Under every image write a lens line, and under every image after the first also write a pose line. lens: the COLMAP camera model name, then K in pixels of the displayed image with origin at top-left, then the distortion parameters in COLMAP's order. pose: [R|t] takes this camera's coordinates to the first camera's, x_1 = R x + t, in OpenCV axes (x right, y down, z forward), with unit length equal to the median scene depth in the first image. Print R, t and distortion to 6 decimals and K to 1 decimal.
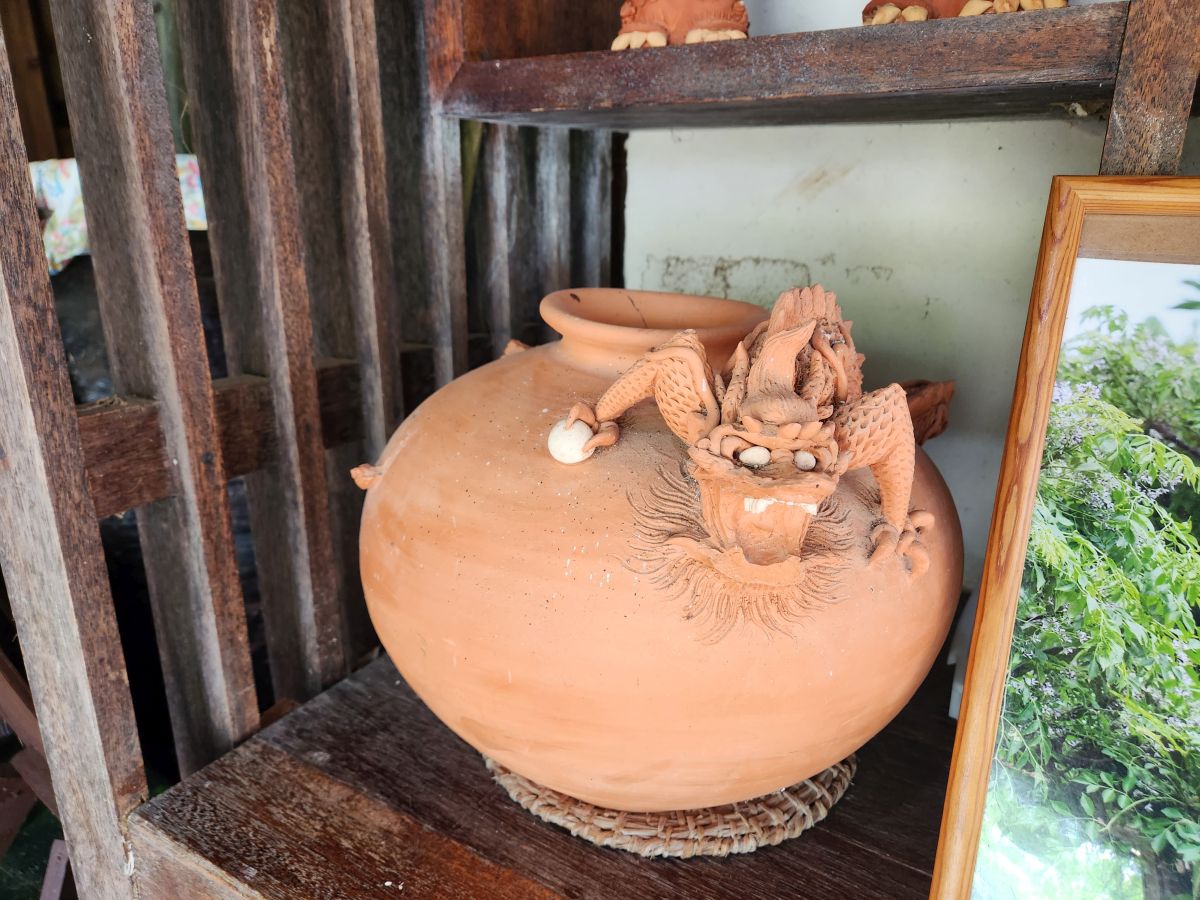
lens RADIAL K [[829.7, 0, 596.5], [0, 829.7, 462.3], [0, 0, 1]] dist [0.005412, -0.027305]
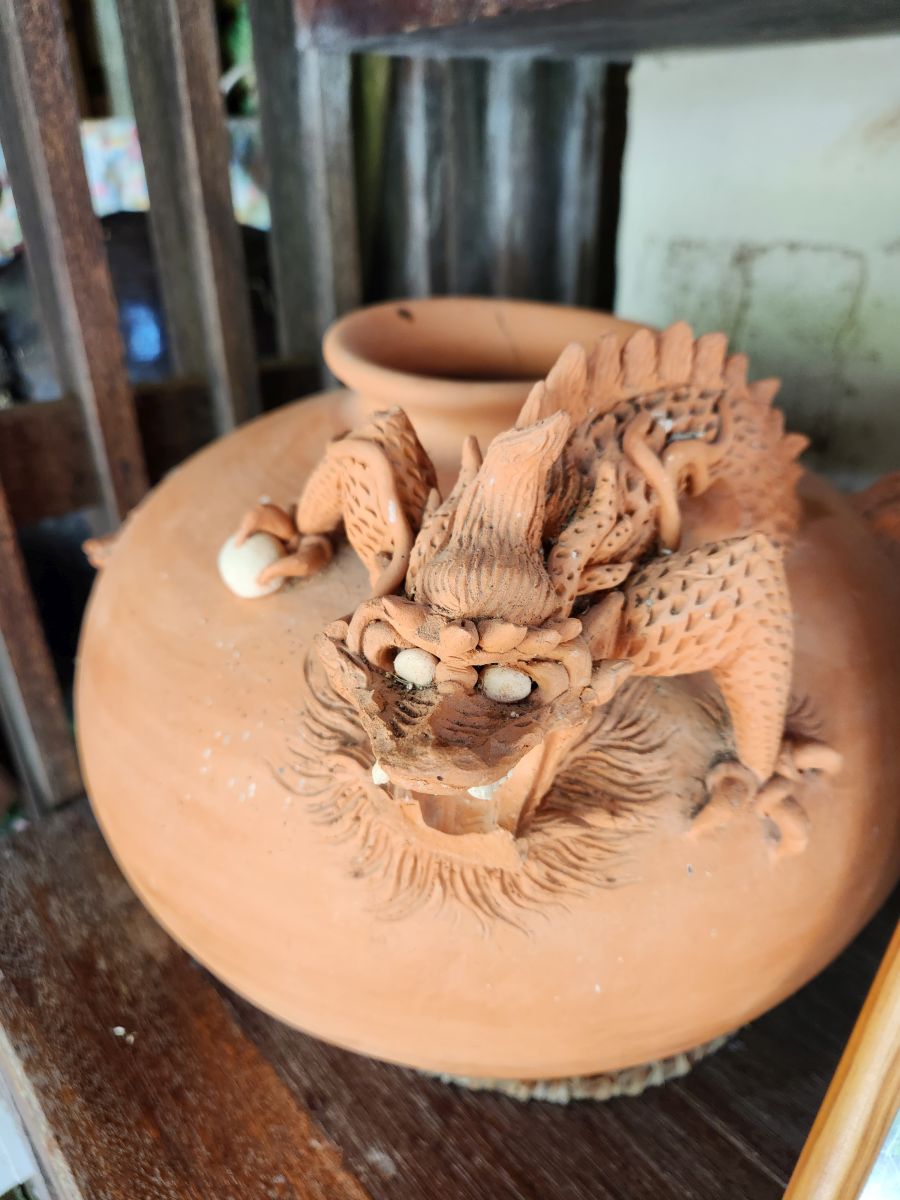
lens RADIAL K [[829.7, 0, 455.5], [0, 829.7, 589.0], [0, 0, 1]] dist [0.005412, -0.027305]
pose [[0.956063, 0.109854, -0.271801, 0.307585], [-0.062065, 0.981968, 0.178568, -0.133976], [0.286517, -0.153853, 0.945641, 0.425327]]
